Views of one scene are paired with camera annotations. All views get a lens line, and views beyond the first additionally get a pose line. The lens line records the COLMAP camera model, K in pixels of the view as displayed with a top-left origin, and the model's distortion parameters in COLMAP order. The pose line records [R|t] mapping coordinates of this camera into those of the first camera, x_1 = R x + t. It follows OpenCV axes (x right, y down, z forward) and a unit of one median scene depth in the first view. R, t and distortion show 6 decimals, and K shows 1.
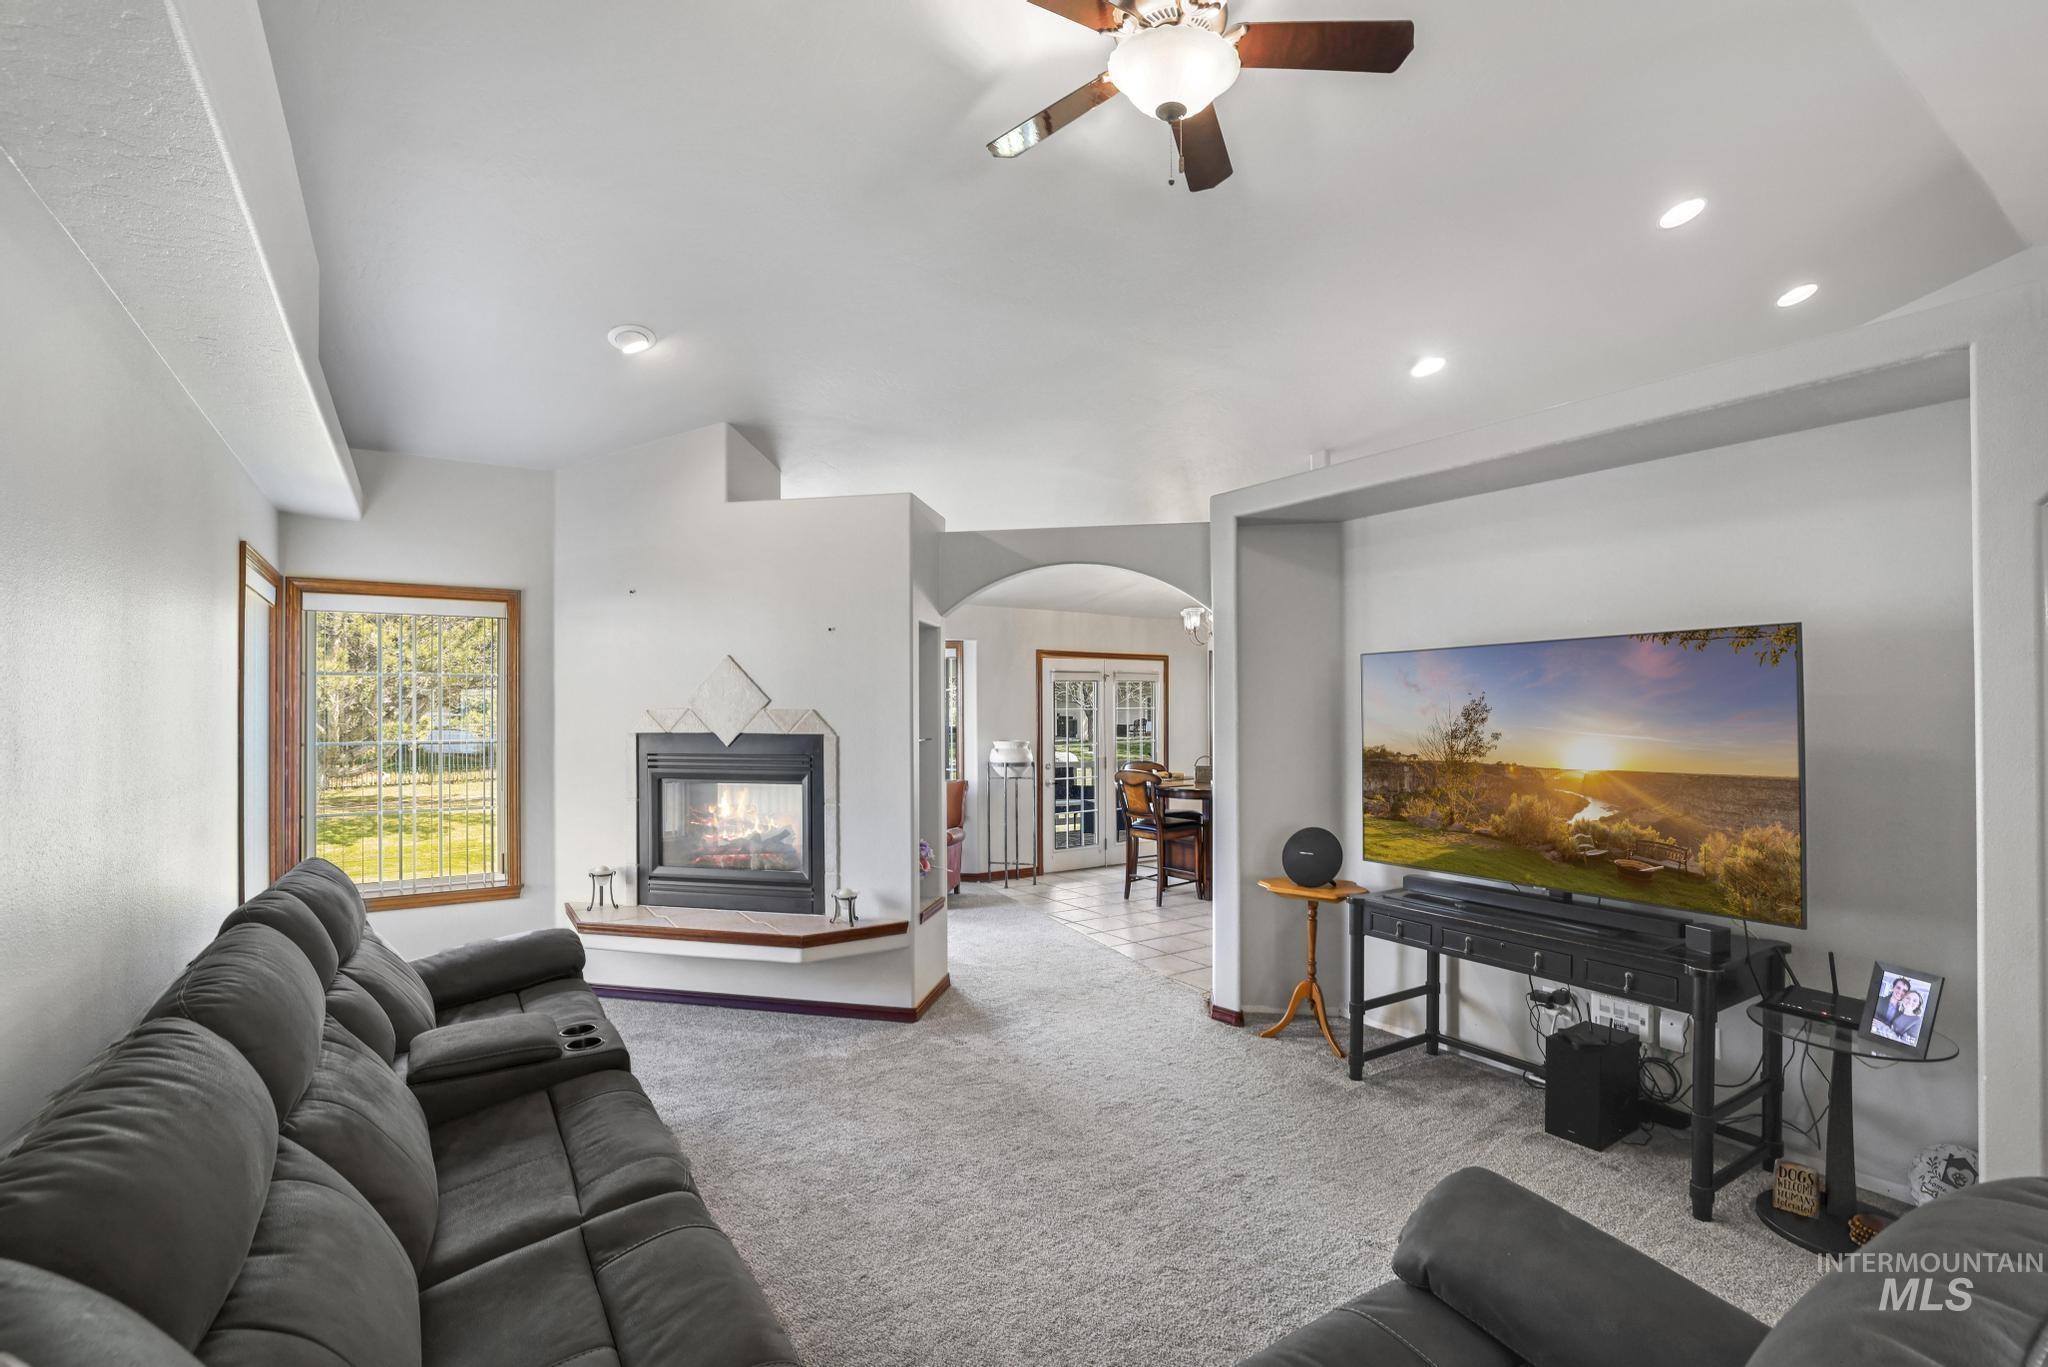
lens RADIAL K [[926.1, 0, 971.9], [0, 926.1, 704.3], [0, 0, 1]] dist [-0.000846, -0.000019]
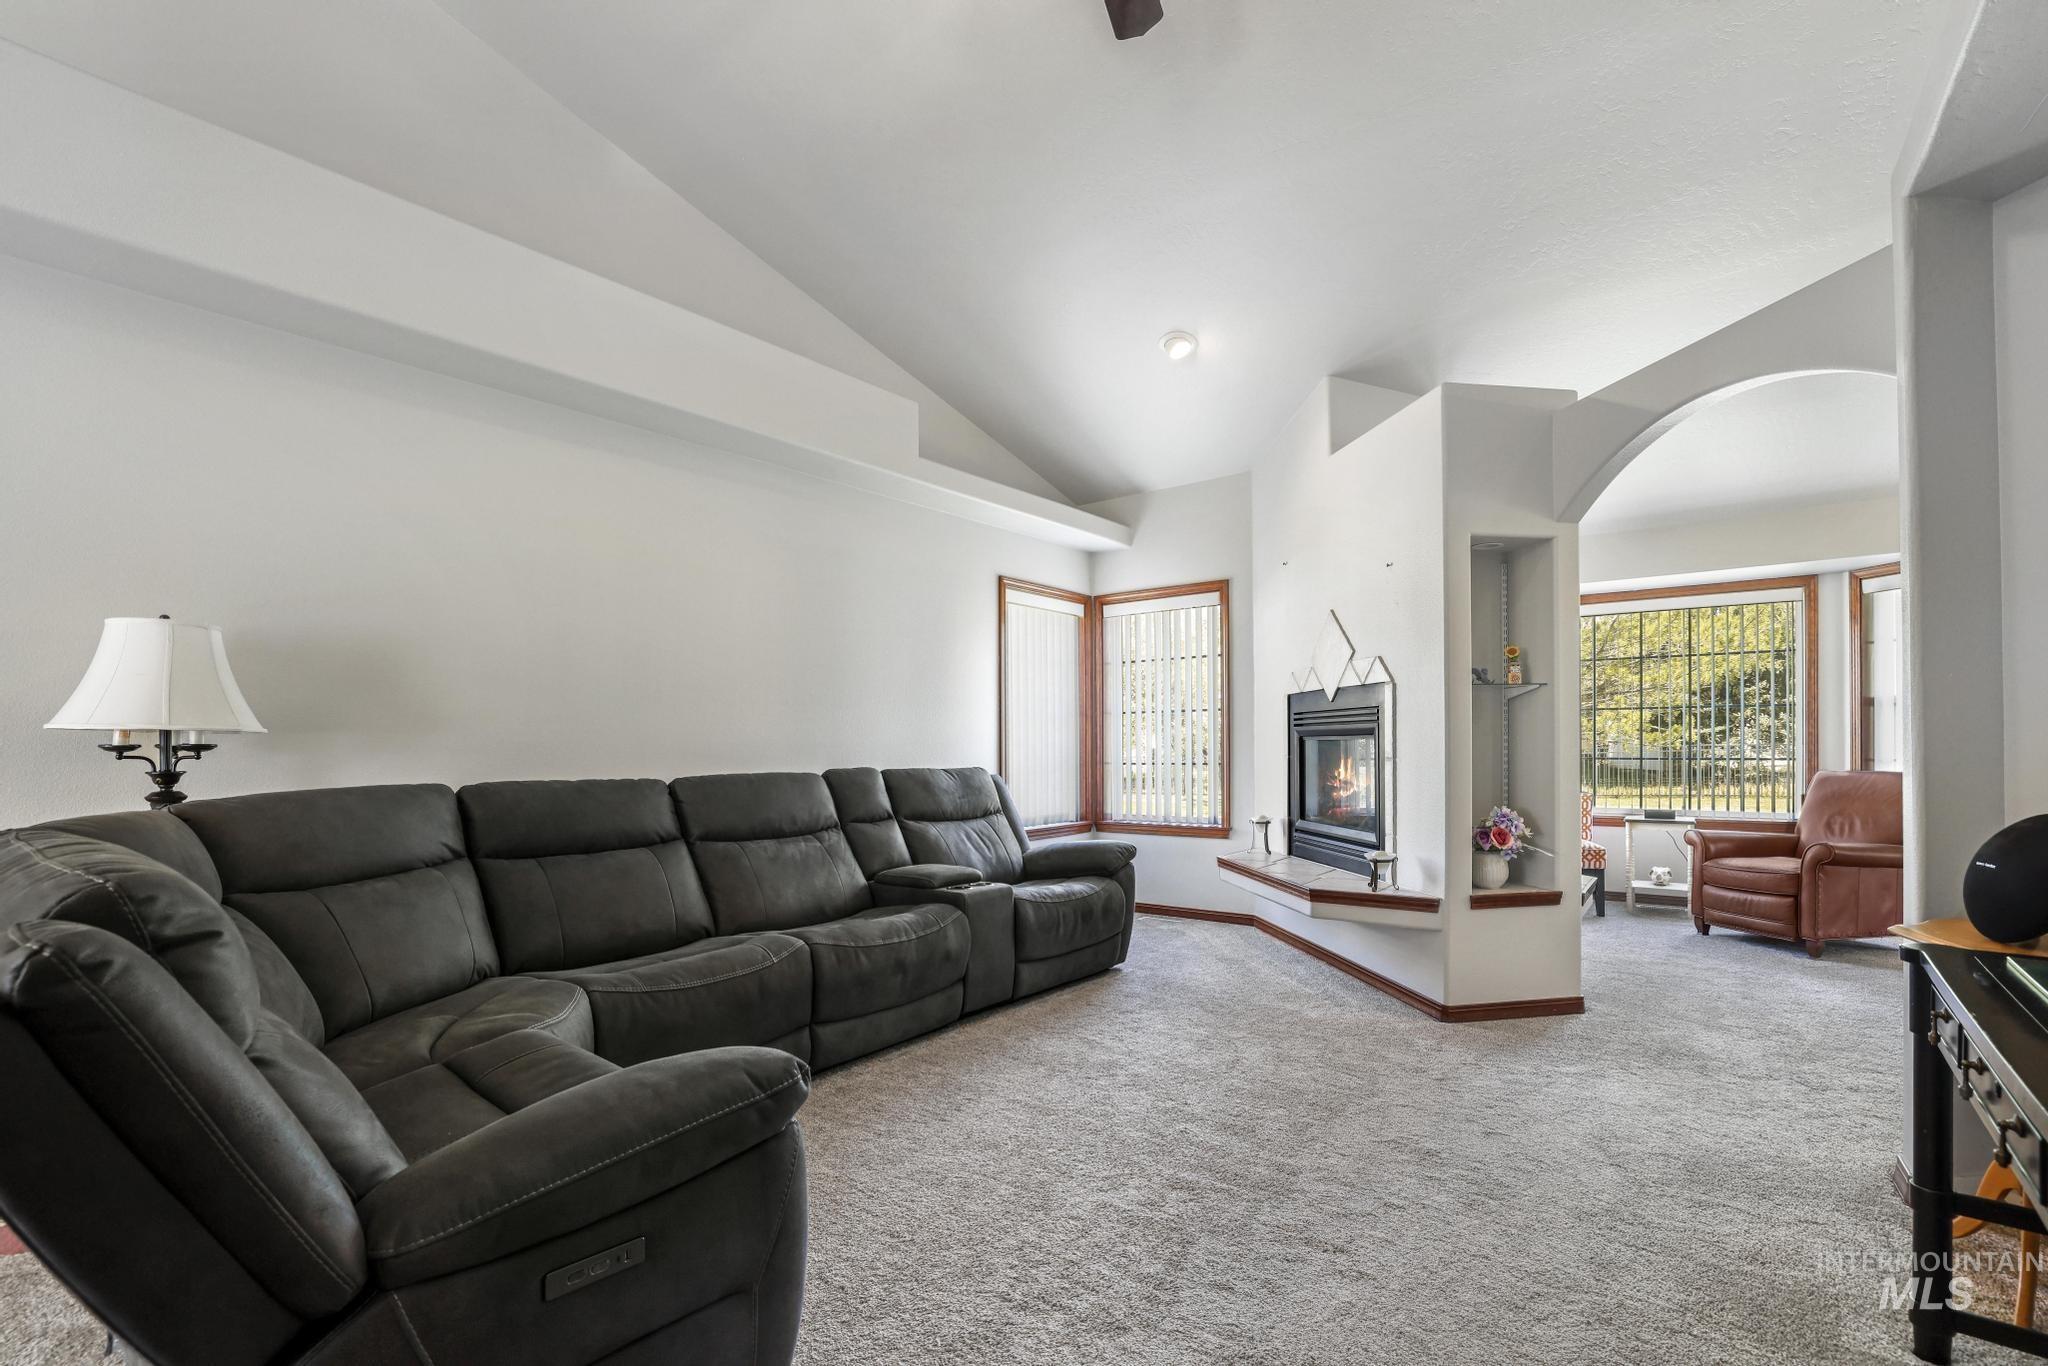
lens RADIAL K [[915.9, 0, 1022.2], [0, 915.9, 739.1], [0, 0, 1]] dist [-0.030738, 0.000064]
pose [[0.351614, -0.007341, -0.936116, 0.525217], [0.012840, 0.999913, -0.003018, 0.083654], [0.936057, -0.010958, 0.351677, 0.345498]]
